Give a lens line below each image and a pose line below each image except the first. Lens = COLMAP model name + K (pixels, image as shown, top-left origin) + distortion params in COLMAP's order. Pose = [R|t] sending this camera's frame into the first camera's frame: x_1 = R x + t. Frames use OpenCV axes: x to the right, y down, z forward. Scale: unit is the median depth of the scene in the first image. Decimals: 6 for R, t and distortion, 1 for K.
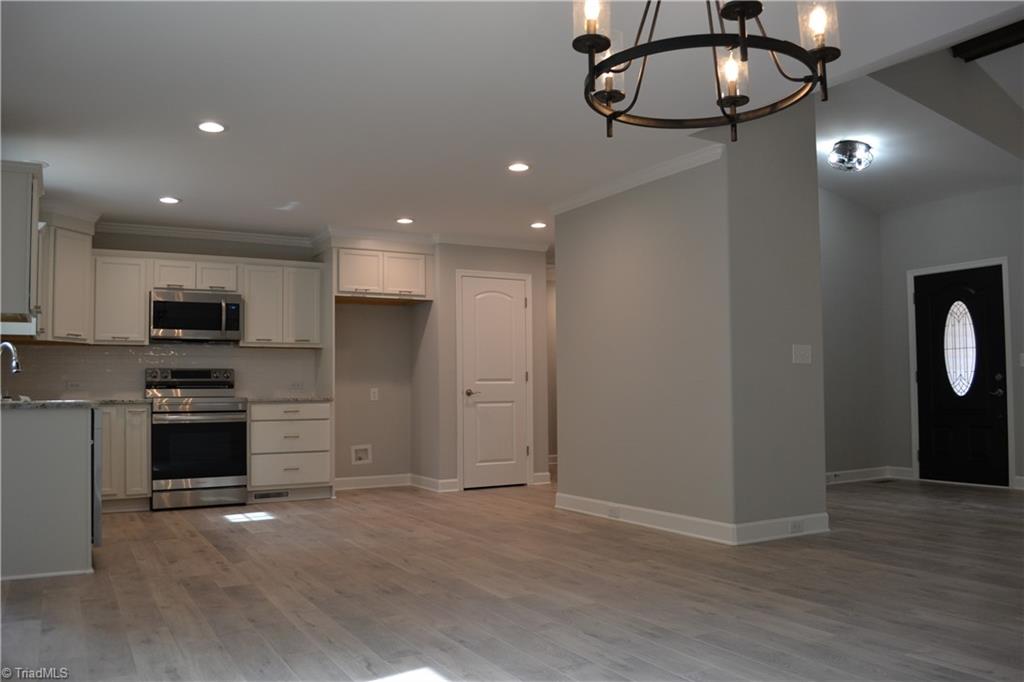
lens RADIAL K [[819.9, 0, 514.7], [0, 819.9, 353.0], [0, 0, 1]] dist [-0.080999, 0.009940]
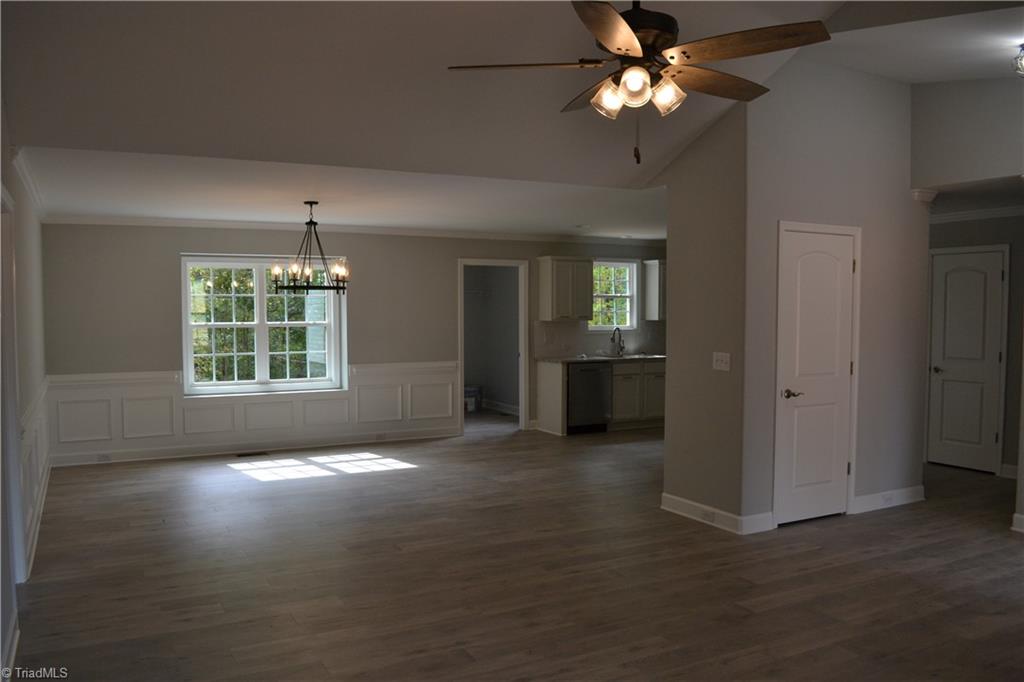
lens RADIAL K [[819.9, 0, 514.7], [0, 819.9, 353.0], [0, 0, 1]] dist [-0.080999, 0.009940]
pose [[-0.021969, 0.066038, -0.997575, 1.074808], [0.046448, 0.996806, 0.064964, -0.069794], [0.998679, -0.044908, -0.024966, 0.568224]]
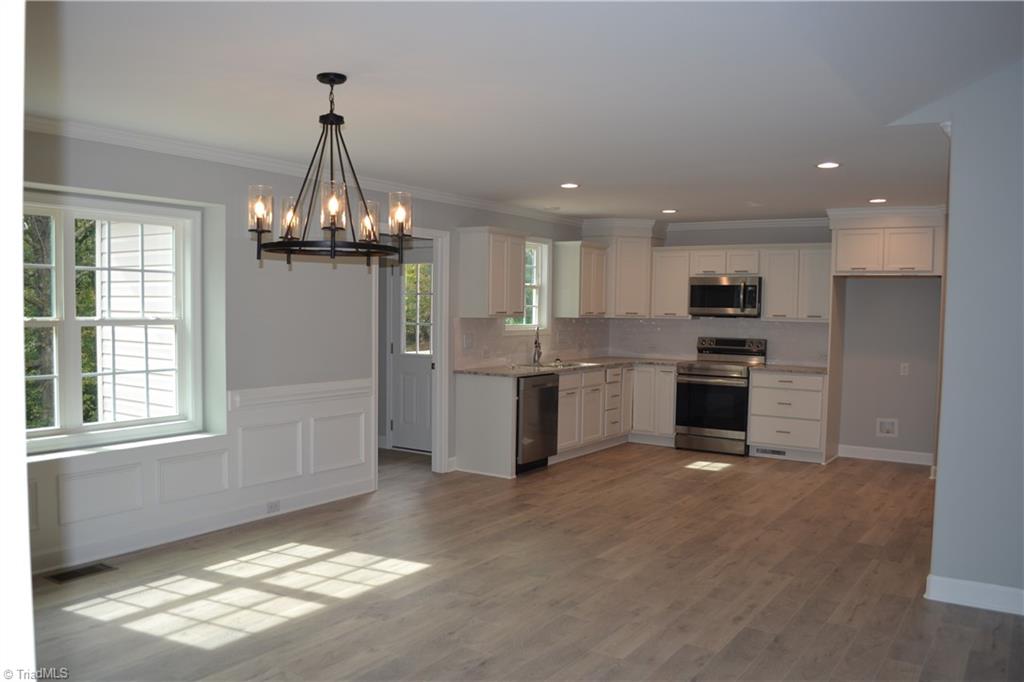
lens RADIAL K [[822.0, 0, 514.3], [0, 822.0, 354.4], [0, 0, 1]] dist [-0.081132, 0.007340]
pose [[0.451226, 0.070312, -0.889636, 0.568629], [0.020274, 0.995826, 0.088988, -0.074896], [0.892180, -0.058190, 0.447917, 0.167553]]
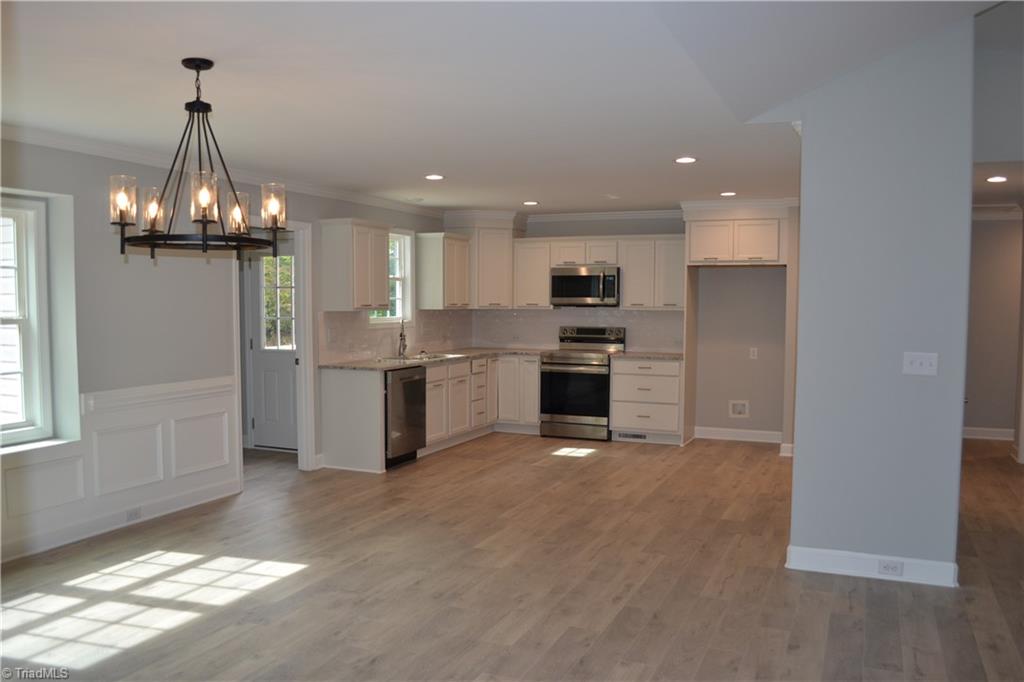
lens RADIAL K [[822.0, 0, 514.3], [0, 822.0, 354.4], [0, 0, 1]] dist [-0.081132, 0.007340]
pose [[0.602288, 0.067396, -0.795429, 0.561038], [0.026094, 0.994235, 0.103999, -0.076346], [0.797852, -0.083393, 0.597057, 0.153209]]
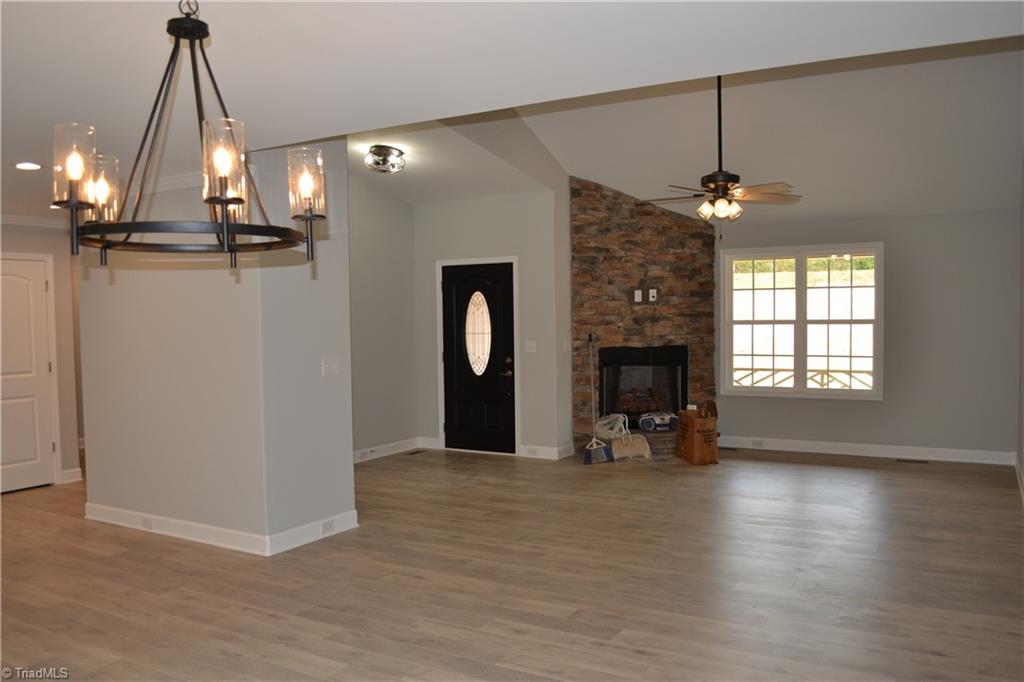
lens RADIAL K [[822.0, 0, 514.3], [0, 822.0, 354.4], [0, 0, 1]] dist [-0.081132, 0.007340]
pose [[0.864816, -0.027169, 0.501353, 0.018458], [-0.017023, 0.996374, 0.083359, -0.081275], [-0.501799, -0.080625, 0.861218, -0.031751]]
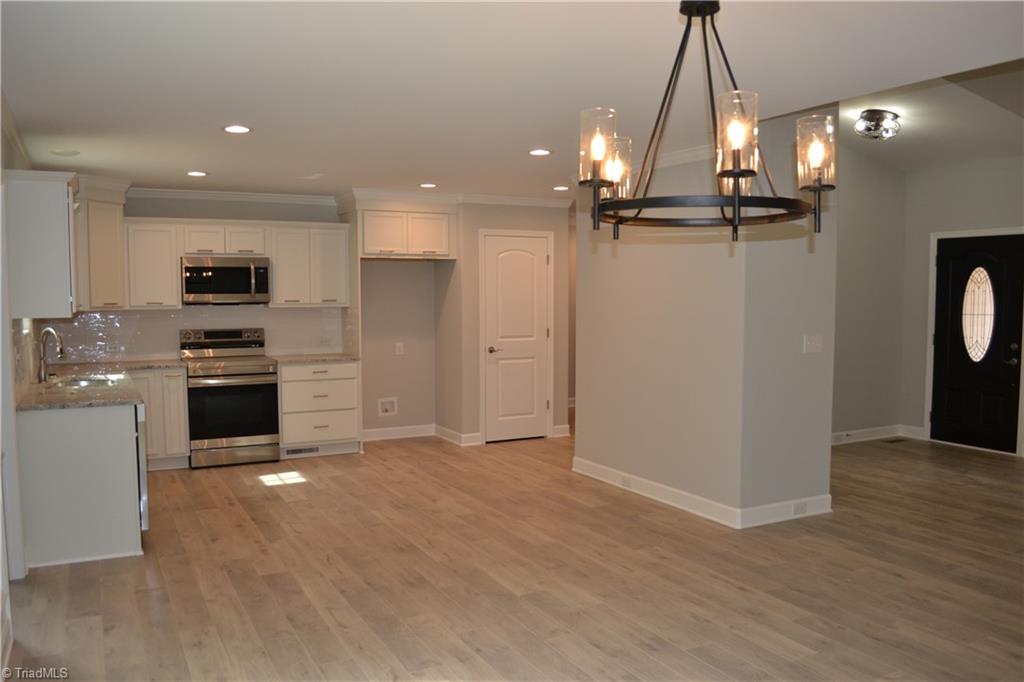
lens RADIAL K [[822.0, 0, 514.3], [0, 822.0, 354.4], [0, 0, 1]] dist [-0.081132, 0.007340]
pose [[0.999427, 0.011543, -0.031824, 0.006733], [-0.007613, 0.992629, 0.120953, -0.080514], [0.032985, -0.120641, 0.992148, -0.025646]]
